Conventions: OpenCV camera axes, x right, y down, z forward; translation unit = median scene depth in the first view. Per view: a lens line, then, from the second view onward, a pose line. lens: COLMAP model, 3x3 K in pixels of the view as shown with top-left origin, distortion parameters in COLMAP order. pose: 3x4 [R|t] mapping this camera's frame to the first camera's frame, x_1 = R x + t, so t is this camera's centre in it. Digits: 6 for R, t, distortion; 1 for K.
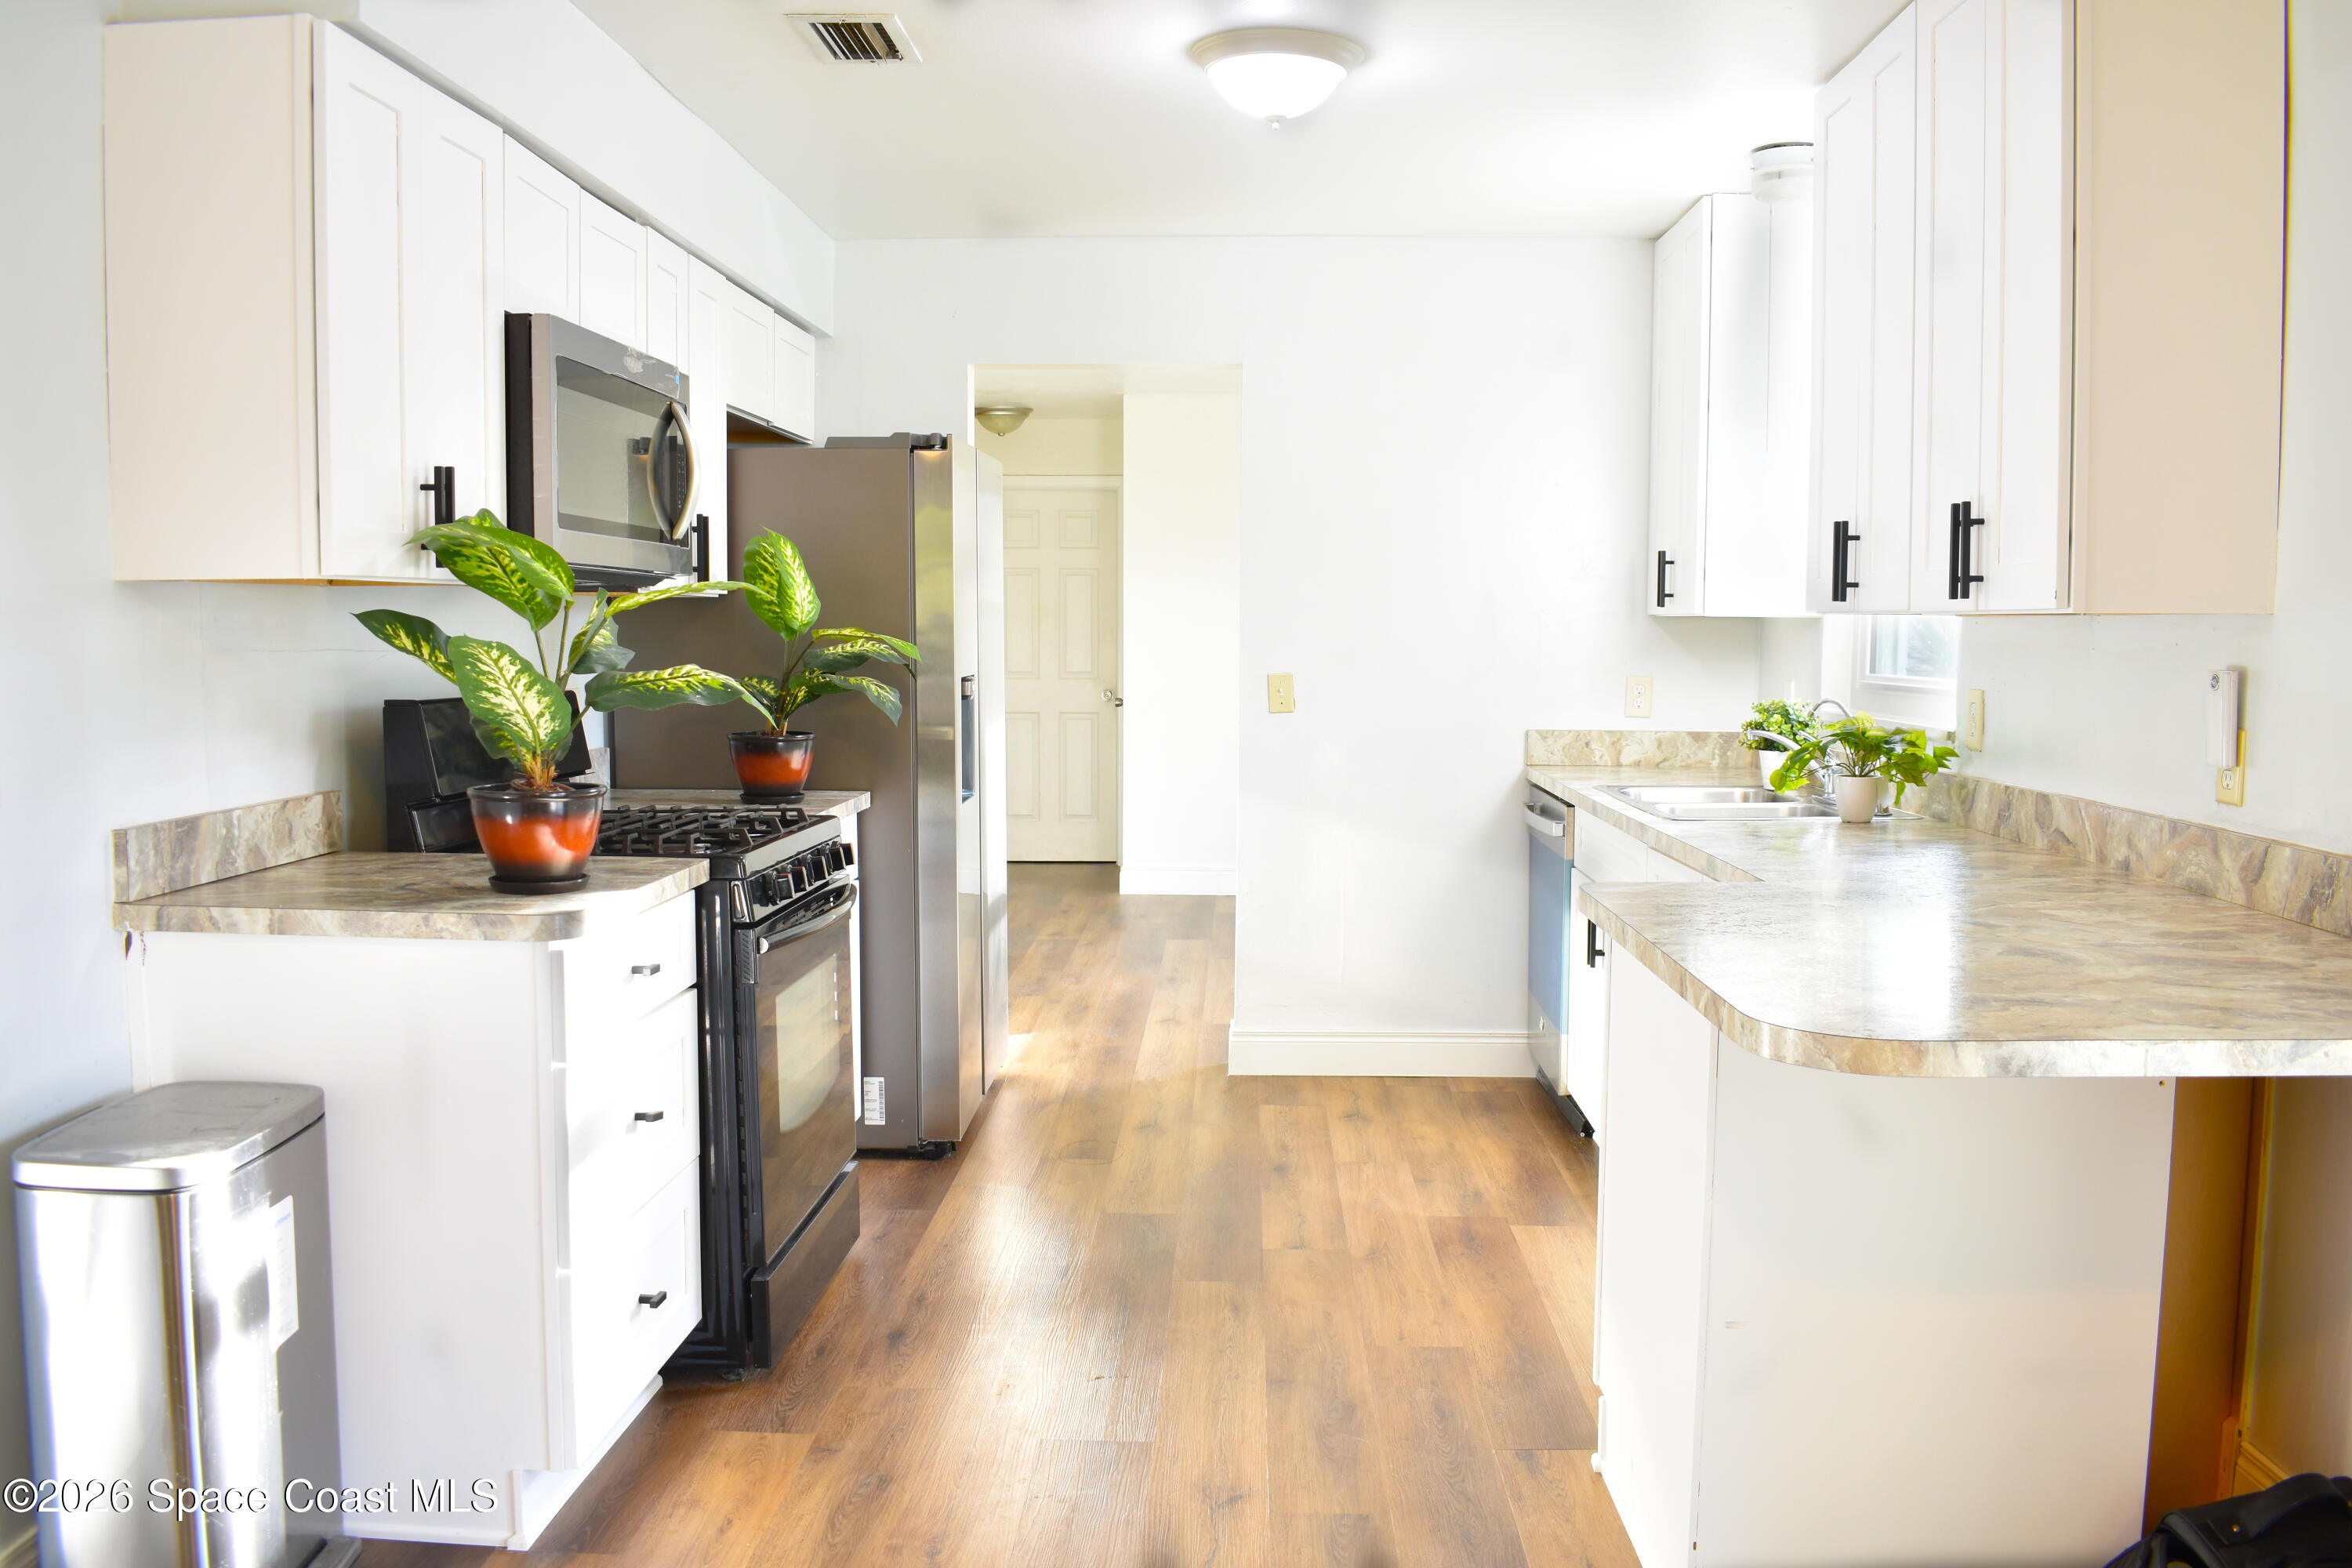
lens RADIAL K [[1866.6, 0, 1176.0], [0, 1866.6, 784.0], [0, 0, 1]] dist [-0.078624, 0.002902]
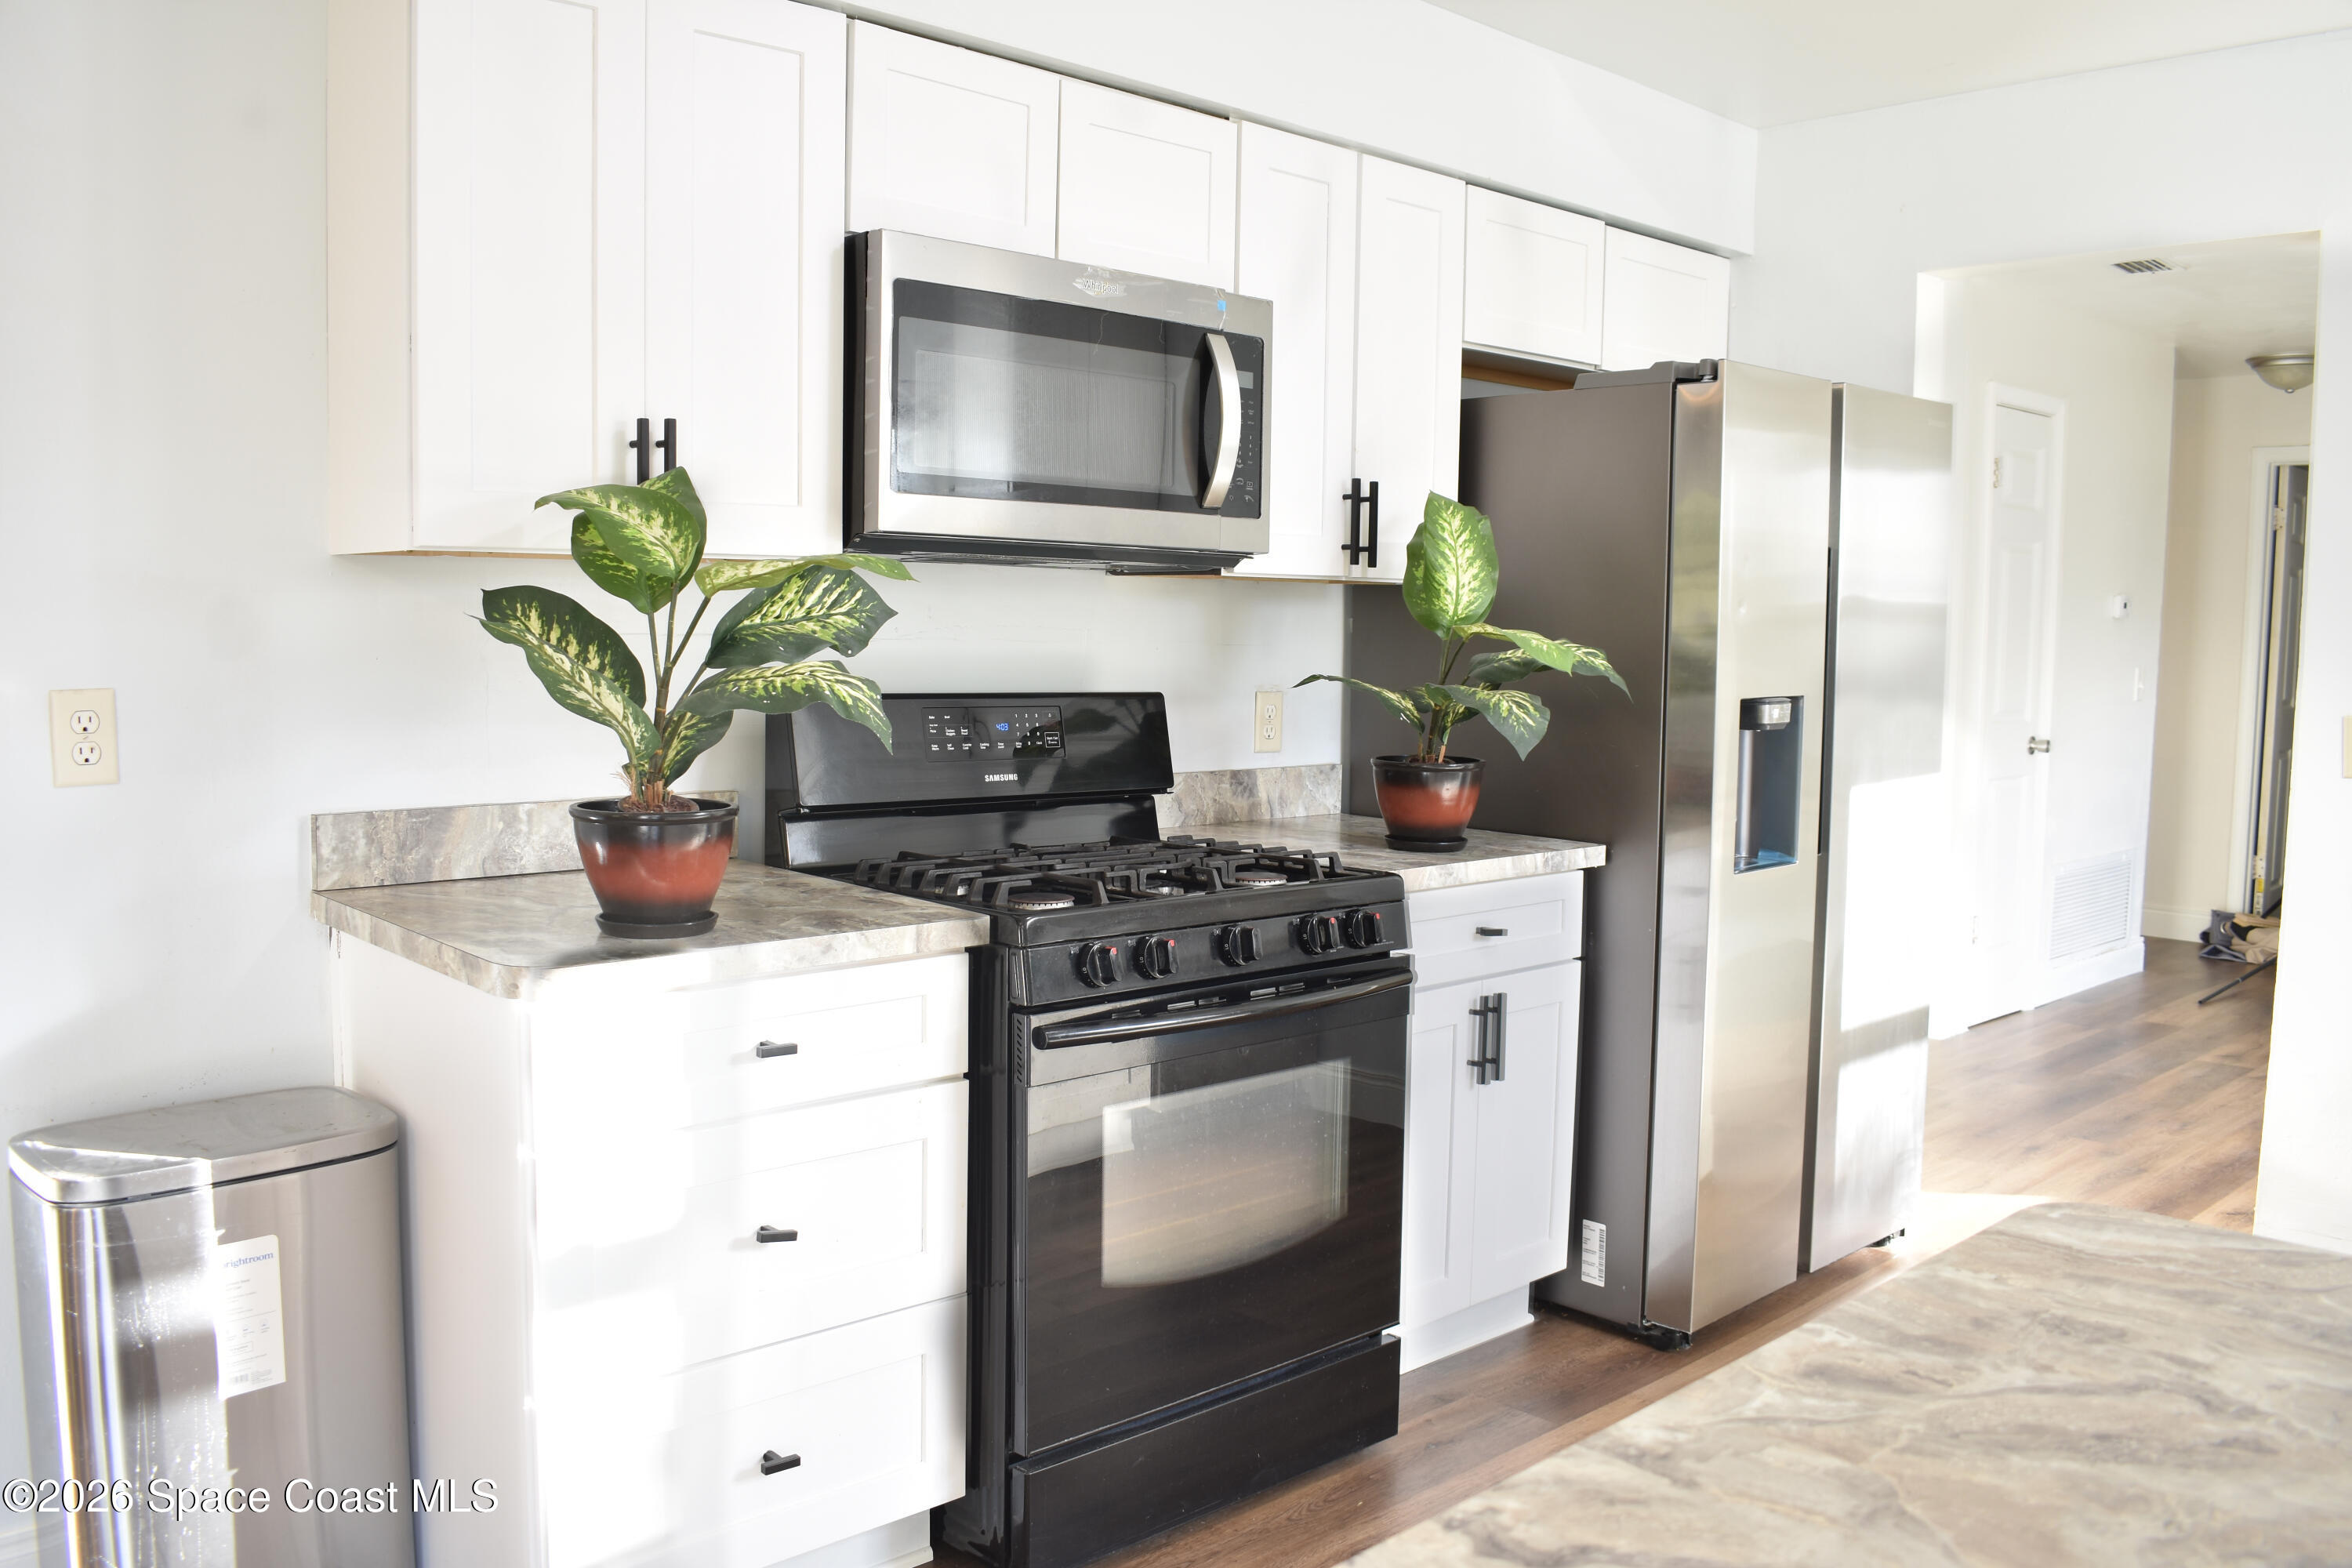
lens RADIAL K [[1866.6, 0, 1176.0], [0, 1866.6, 784.0], [0, 0, 1]] dist [-0.078624, 0.002902]
pose [[0.719813, 0.068803, -0.690750, 0.259680], [-0.071717, 0.997122, 0.024585, -0.029721], [0.690454, 0.031842, 0.722676, 0.384407]]
